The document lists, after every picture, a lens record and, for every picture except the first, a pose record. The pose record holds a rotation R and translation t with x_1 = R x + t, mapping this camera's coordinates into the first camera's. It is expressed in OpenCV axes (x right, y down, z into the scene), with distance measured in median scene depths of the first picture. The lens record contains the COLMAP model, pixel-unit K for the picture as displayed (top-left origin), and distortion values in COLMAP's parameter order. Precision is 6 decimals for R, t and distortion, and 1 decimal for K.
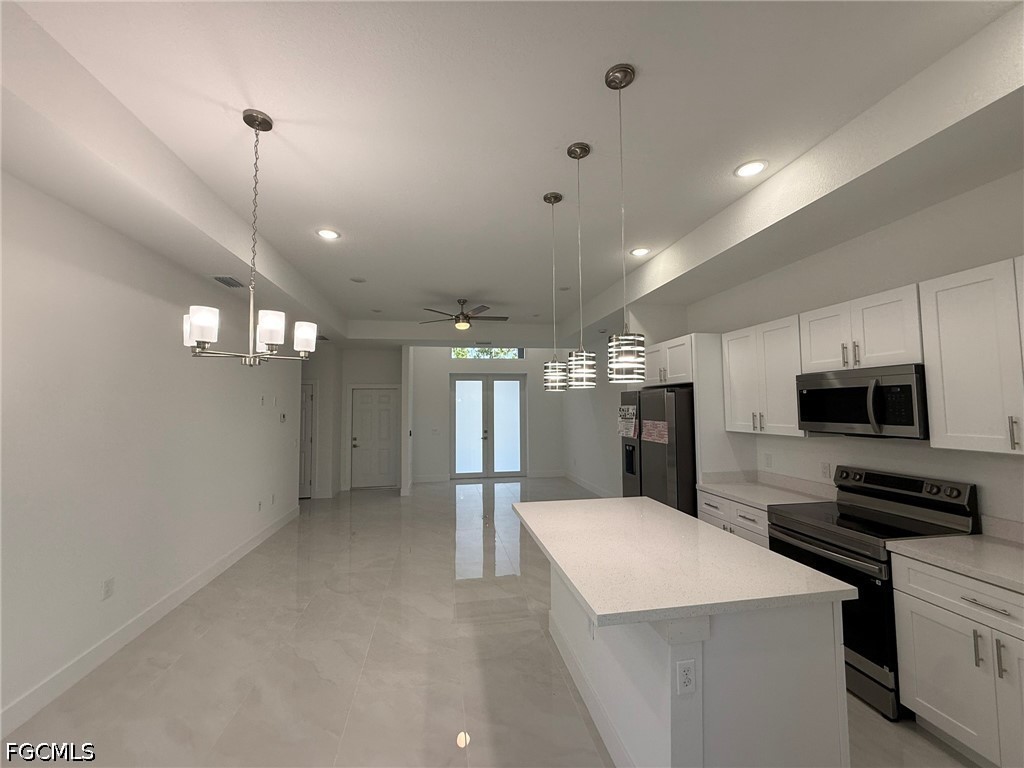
lens RADIAL K [[404.2, 0, 509.9], [0, 404.2, 383.0], [0, 0, 1]] dist [-0.000477, 0.000549]
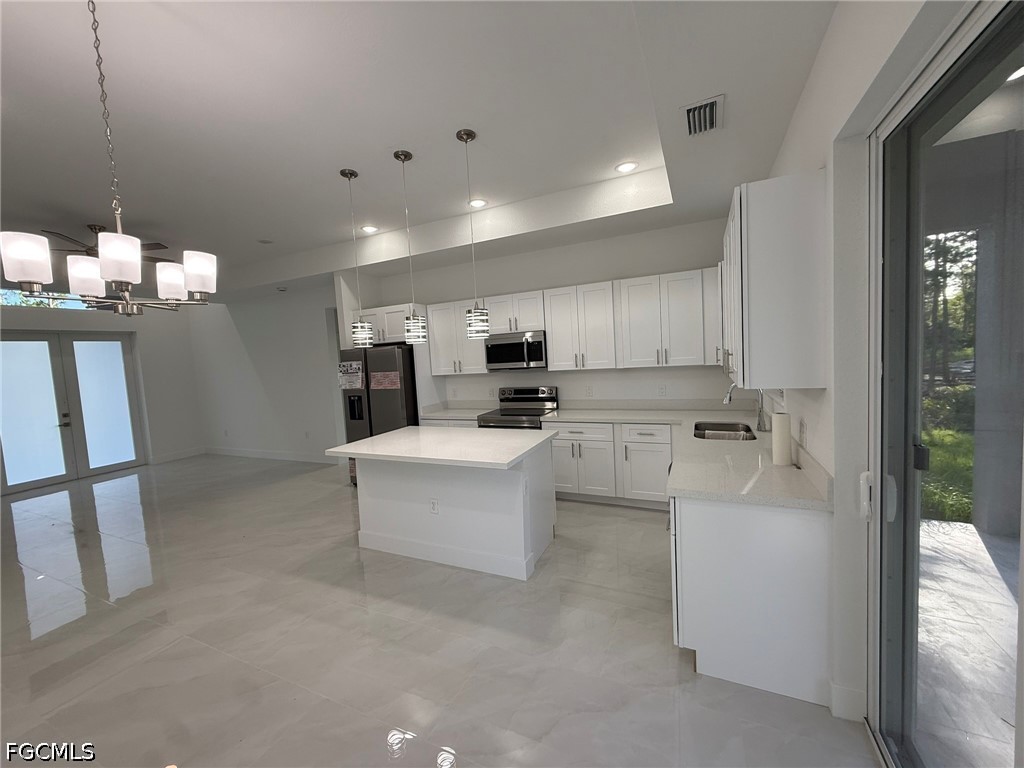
lens RADIAL K [[404.2, 0, 500.4], [0, 404.2, 382.4], [0, 0, 1]] dist [-0.000477, 0.000549]
pose [[0.585050, -0.082127, 0.806828, -0.558120], [0.008189, 0.995407, 0.095384, 0.011924], [-0.810956, -0.049197, 0.583036, -0.017884]]
